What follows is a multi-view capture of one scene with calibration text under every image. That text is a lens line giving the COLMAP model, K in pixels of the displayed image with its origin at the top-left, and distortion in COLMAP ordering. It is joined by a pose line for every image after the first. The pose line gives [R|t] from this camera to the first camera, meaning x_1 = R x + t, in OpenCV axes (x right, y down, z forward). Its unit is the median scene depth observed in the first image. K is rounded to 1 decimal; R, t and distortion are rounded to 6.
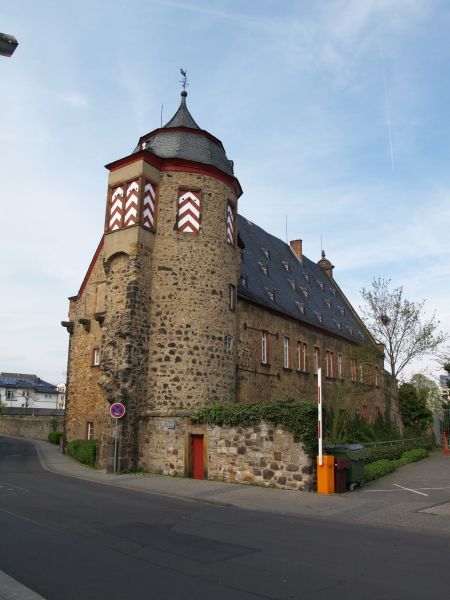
lens RADIAL K [[491.9, 0, 225.0], [0, 491.9, 300.0], [0, 0, 1]] dist [-0.104024, 0.002123]
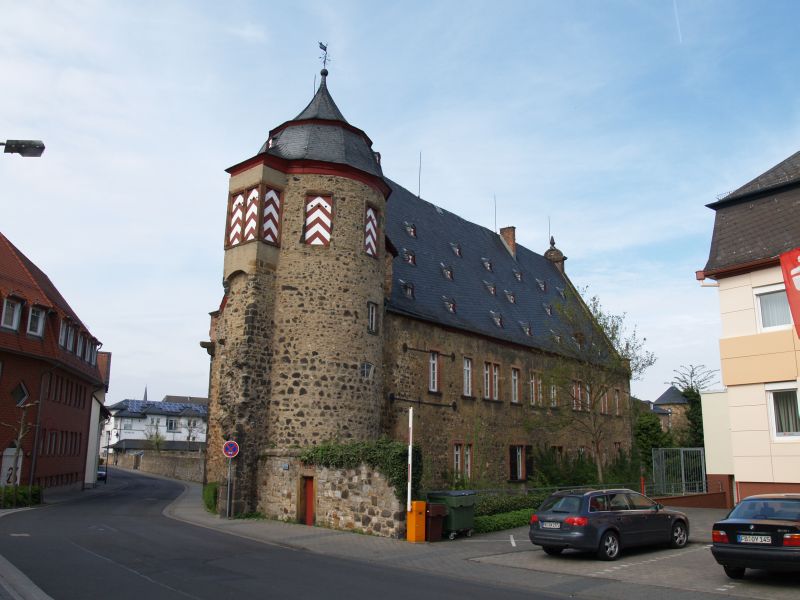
lens RADIAL K [[655.8, 0, 379.1], [0, 655.8, 302.3], [0, 0, 1]] dist [-0.104024, 0.002123]
pose [[0.993520, -0.019351, -0.112001, 0.172156], [0.020178, 0.999777, 0.006255, -0.043424], [0.111855, -0.008475, 0.993688, -0.151011]]
